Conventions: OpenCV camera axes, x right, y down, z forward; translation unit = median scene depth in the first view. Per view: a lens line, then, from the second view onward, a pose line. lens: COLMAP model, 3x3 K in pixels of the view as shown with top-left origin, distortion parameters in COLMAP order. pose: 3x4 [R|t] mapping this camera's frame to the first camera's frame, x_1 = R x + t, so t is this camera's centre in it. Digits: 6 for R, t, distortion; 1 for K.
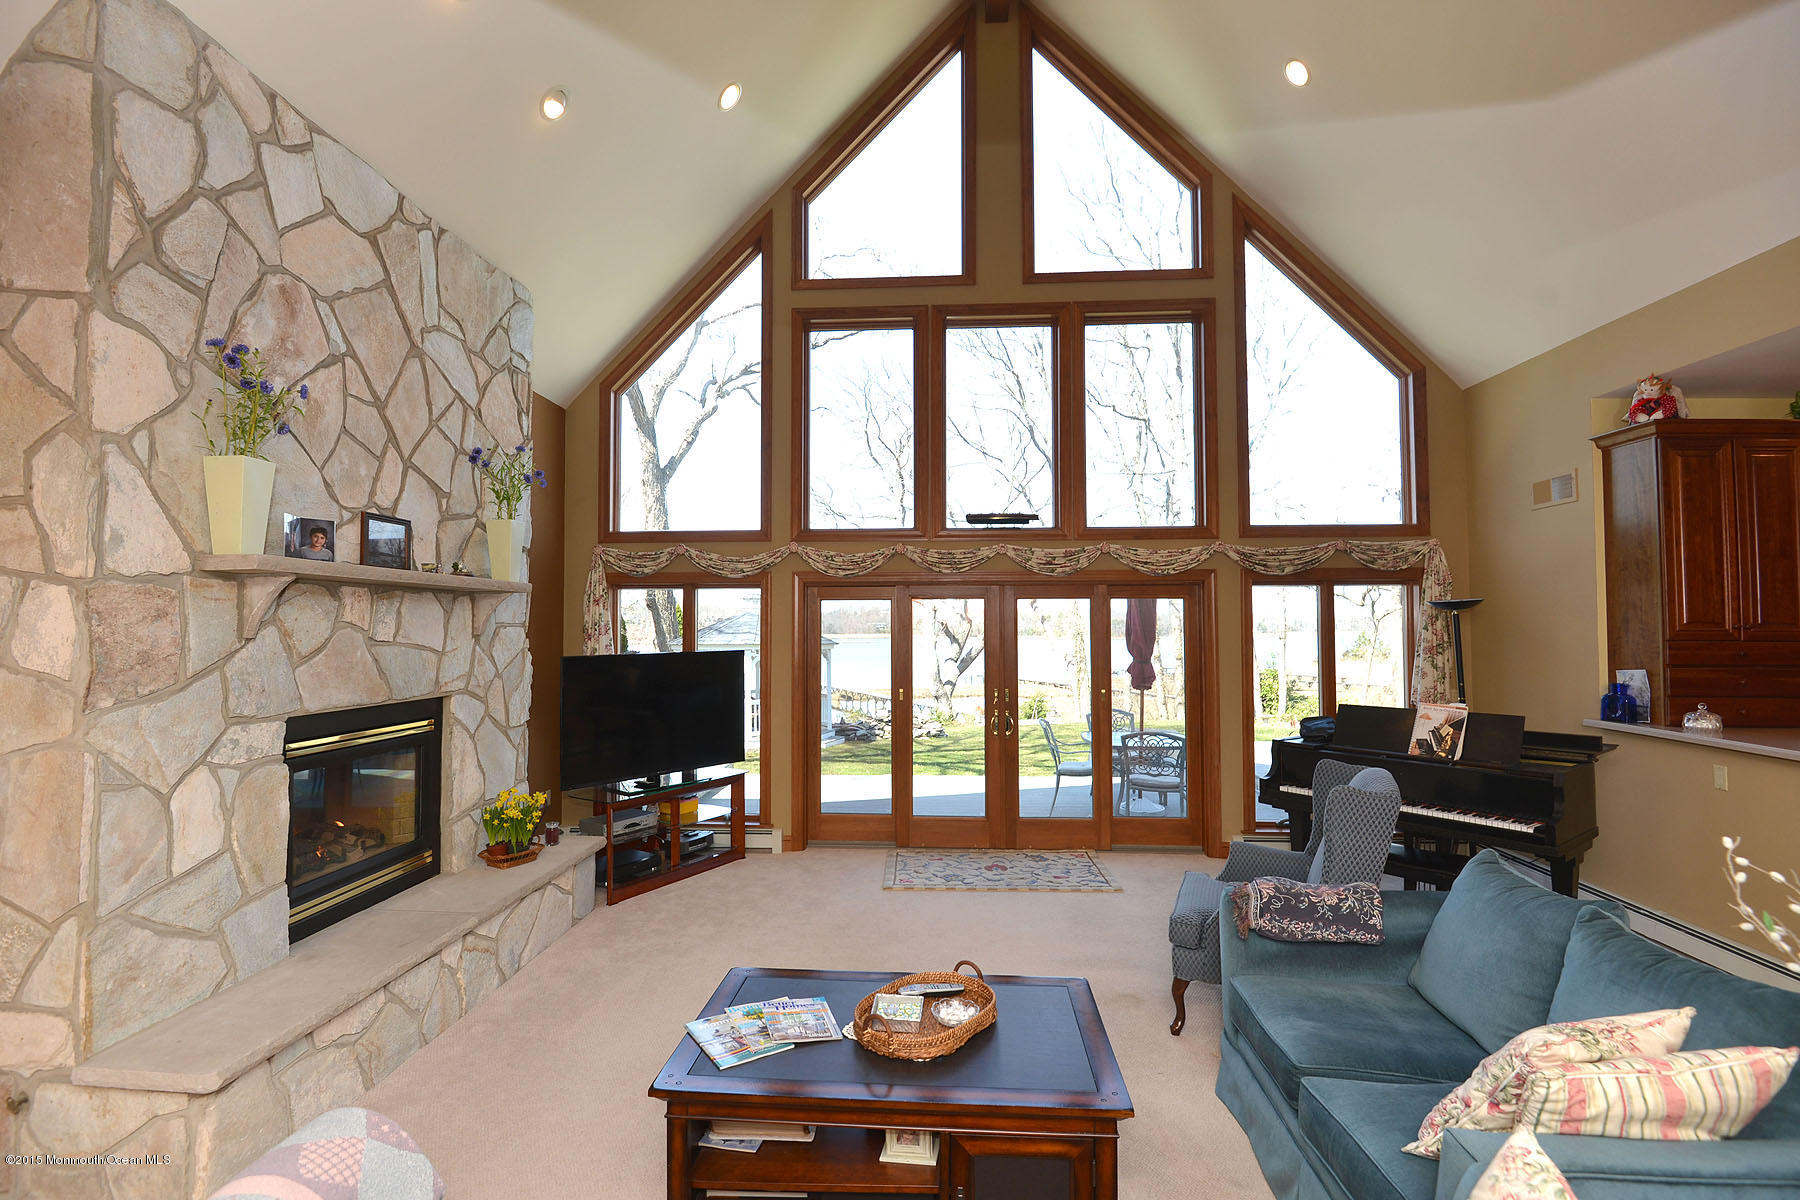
lens RADIAL K [[838.9, 0, 900.0], [0, 838.9, 600.0], [0, 0, 1]] dist [0.000113, -0.011492]
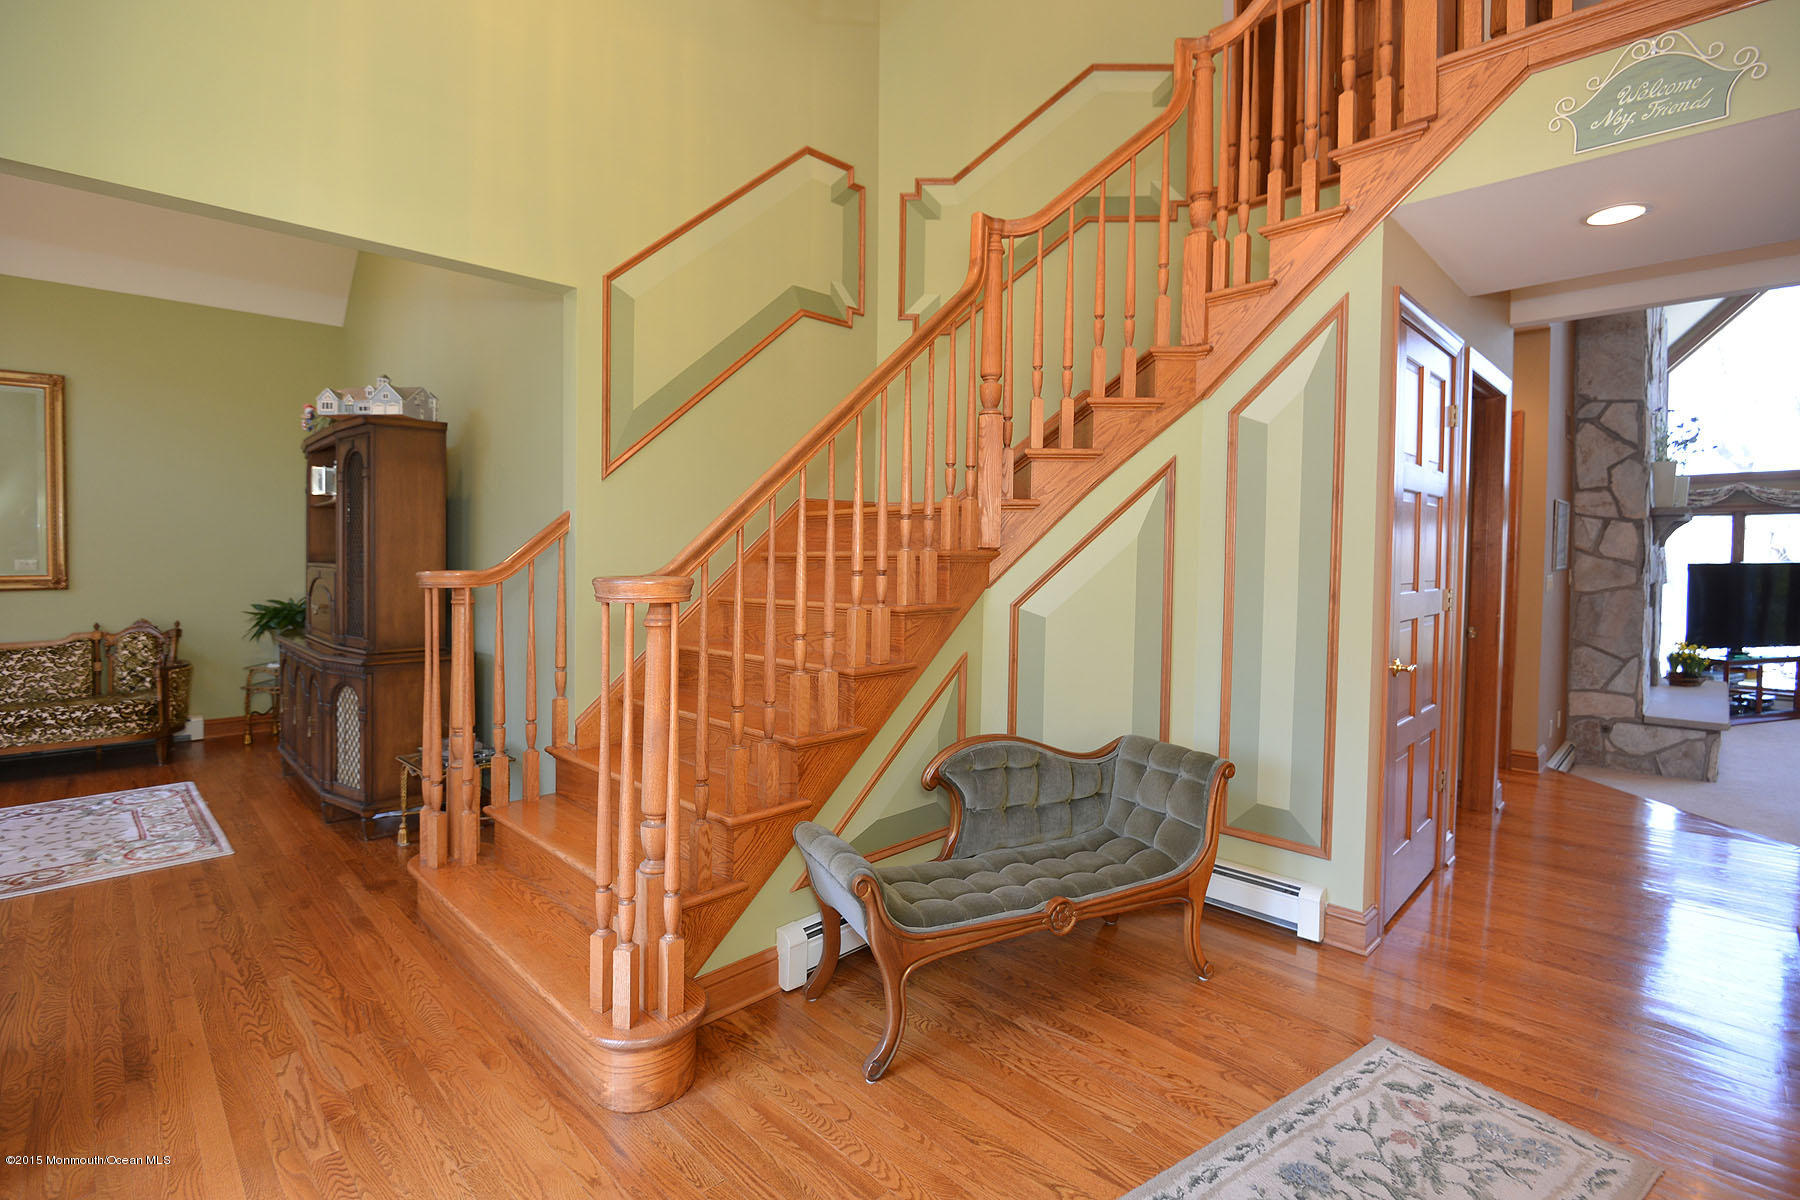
lens RADIAL K [[834.3, 0, 880.0], [0, 834.3, 582.1], [0, 0, 1]] dist [-0.000959, -0.011492]
pose [[0.750281, 0.024065, -0.660680, -0.749866], [0.019925, 0.998060, 0.058982, -0.020809], [0.660818, -0.057417, 0.748346, -1.629686]]
